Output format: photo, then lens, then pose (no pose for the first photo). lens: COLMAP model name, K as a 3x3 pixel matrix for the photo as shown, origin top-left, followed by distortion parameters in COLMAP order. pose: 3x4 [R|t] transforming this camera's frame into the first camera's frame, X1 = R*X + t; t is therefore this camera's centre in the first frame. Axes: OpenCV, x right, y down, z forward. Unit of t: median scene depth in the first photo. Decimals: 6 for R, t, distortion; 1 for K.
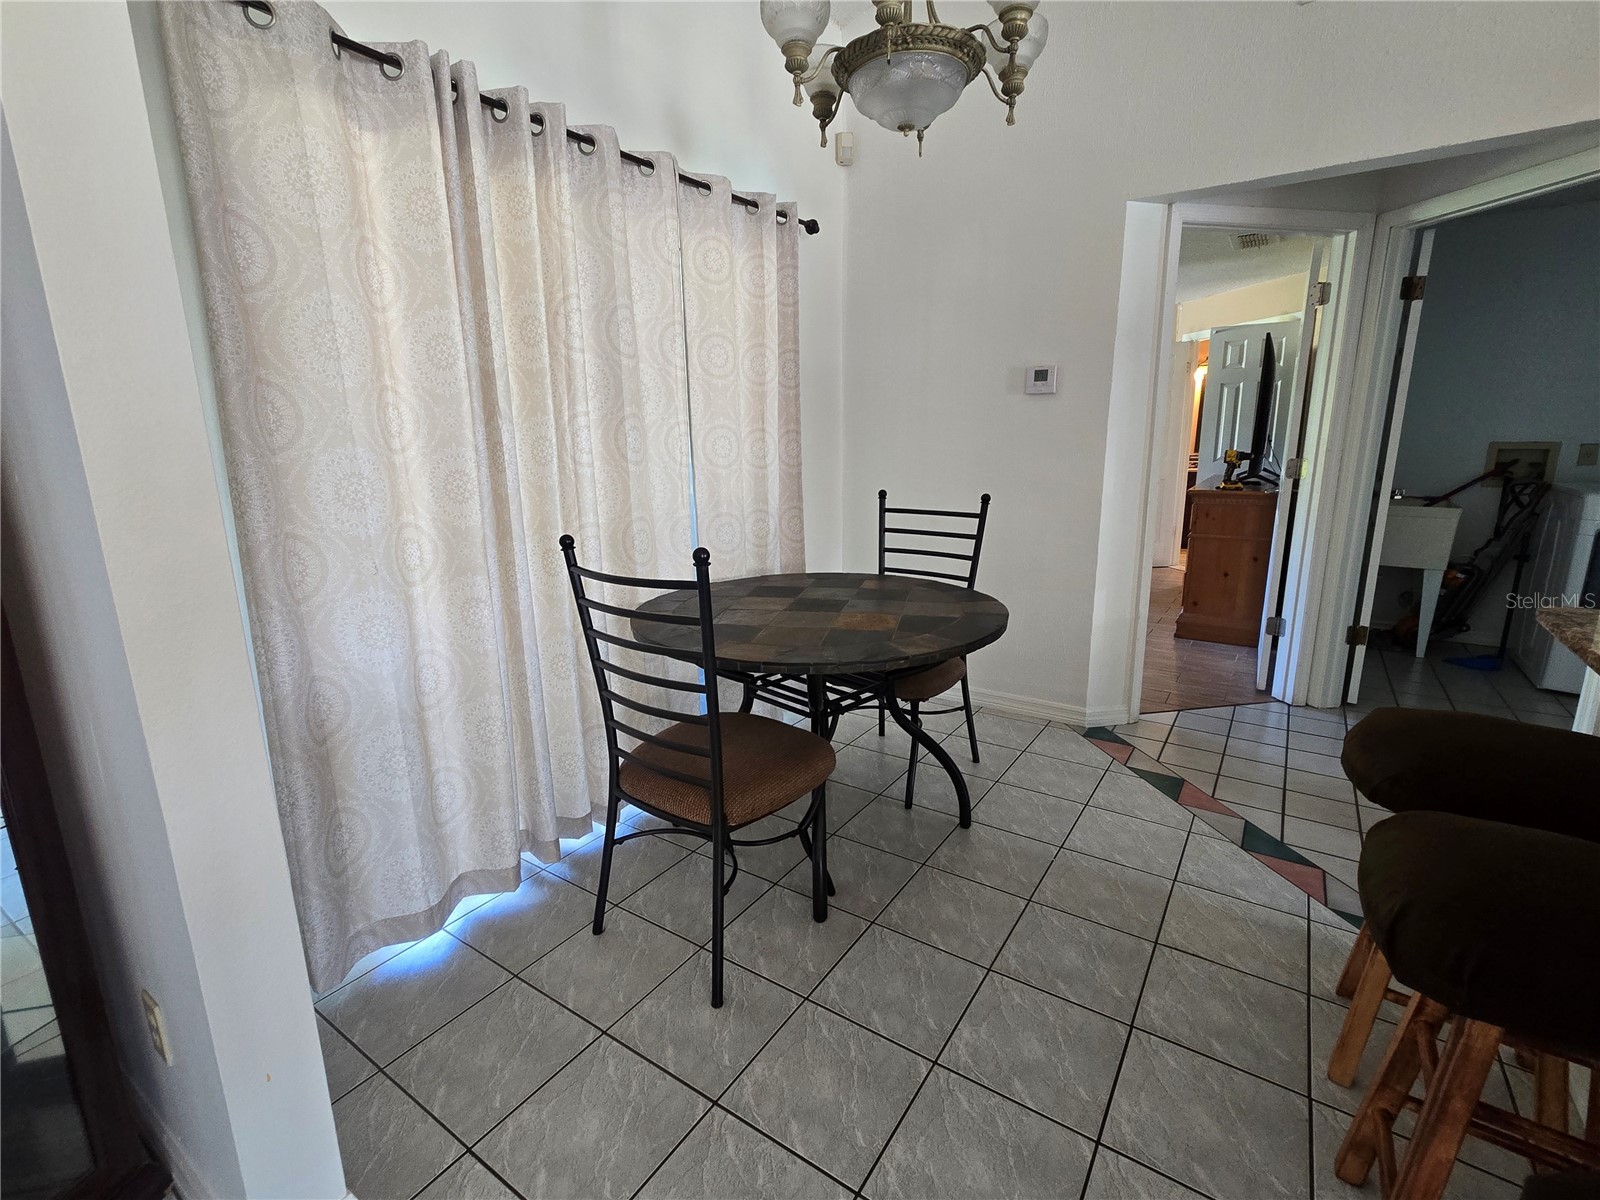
lens RADIAL K [[734.6, 0, 801.5], [0, 734.6, 599.6], [0, 0, 1]] dist [0.003646, 0.001168]
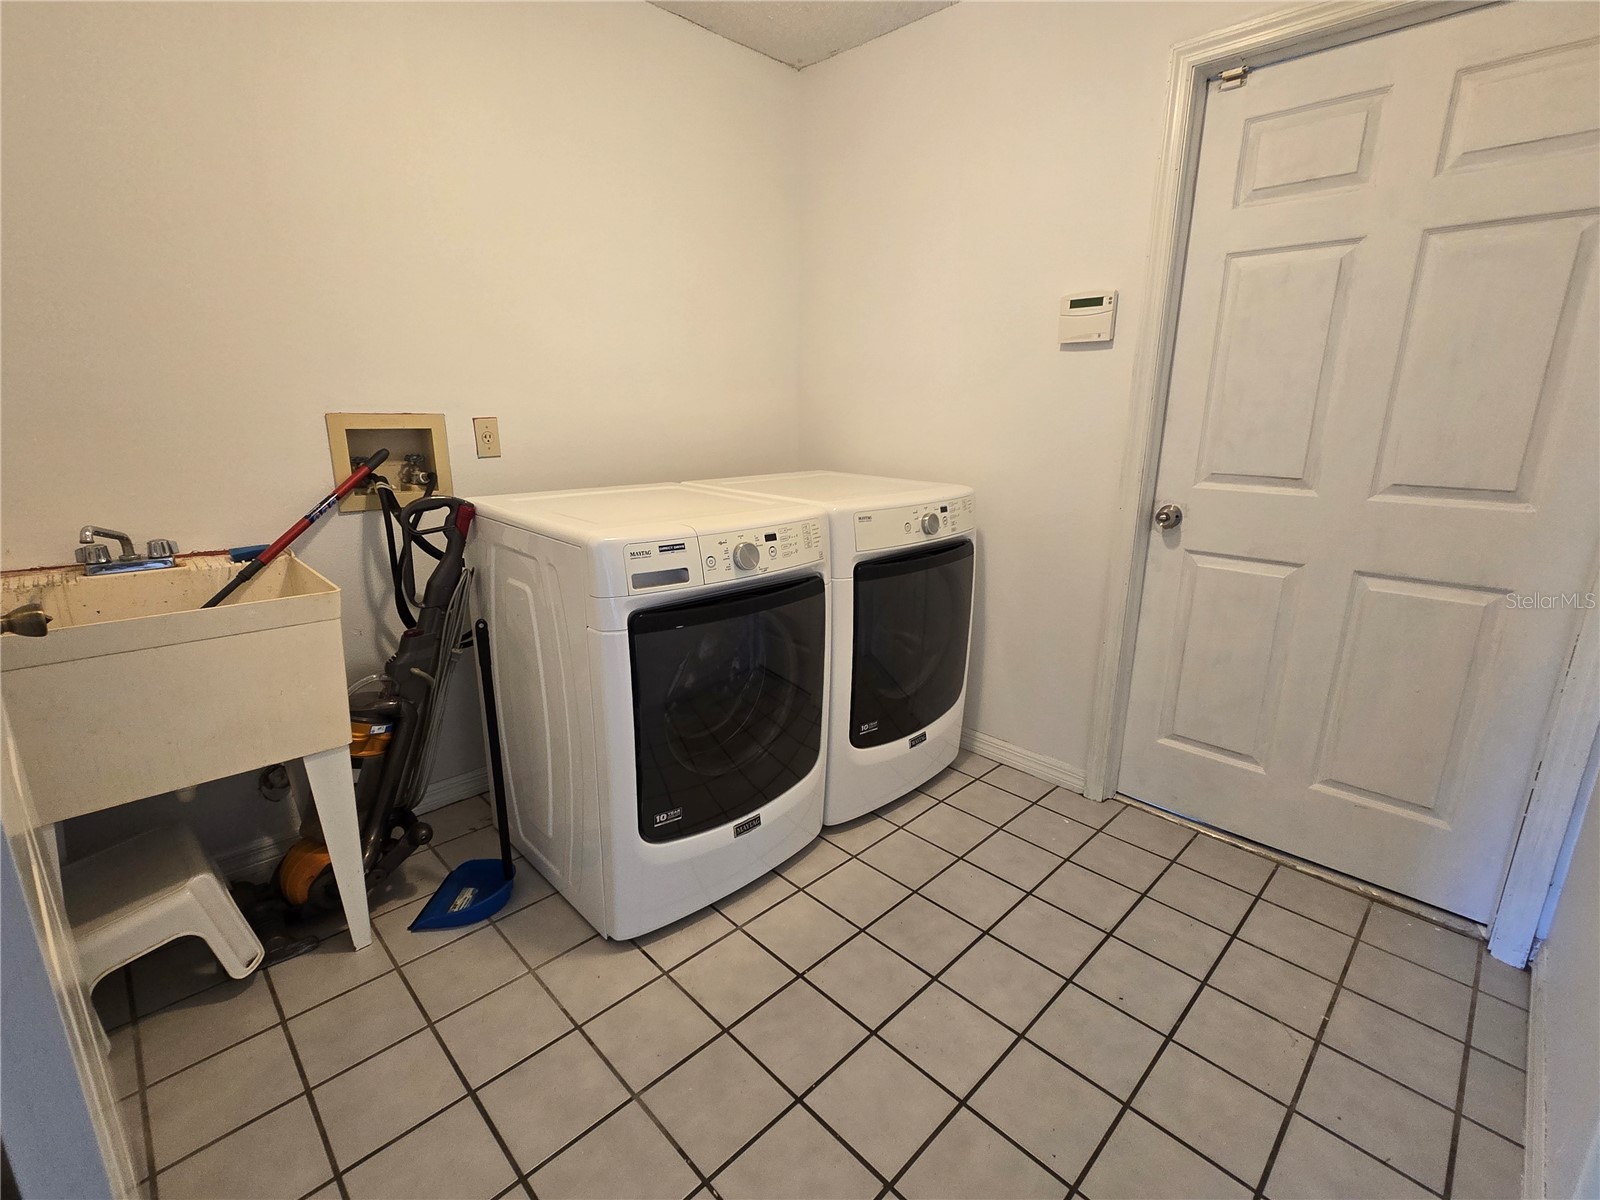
lens RADIAL K [[734.6, 0, 801.5], [0, 734.6, 599.6], [0, 0, 1]] dist [0.003646, 0.001168]
pose [[0.203270, -0.238467, 0.949639, 0.548264], [0.207285, 0.958385, 0.196294, -0.135570], [-0.956930, 0.156946, 0.244242, 0.639821]]
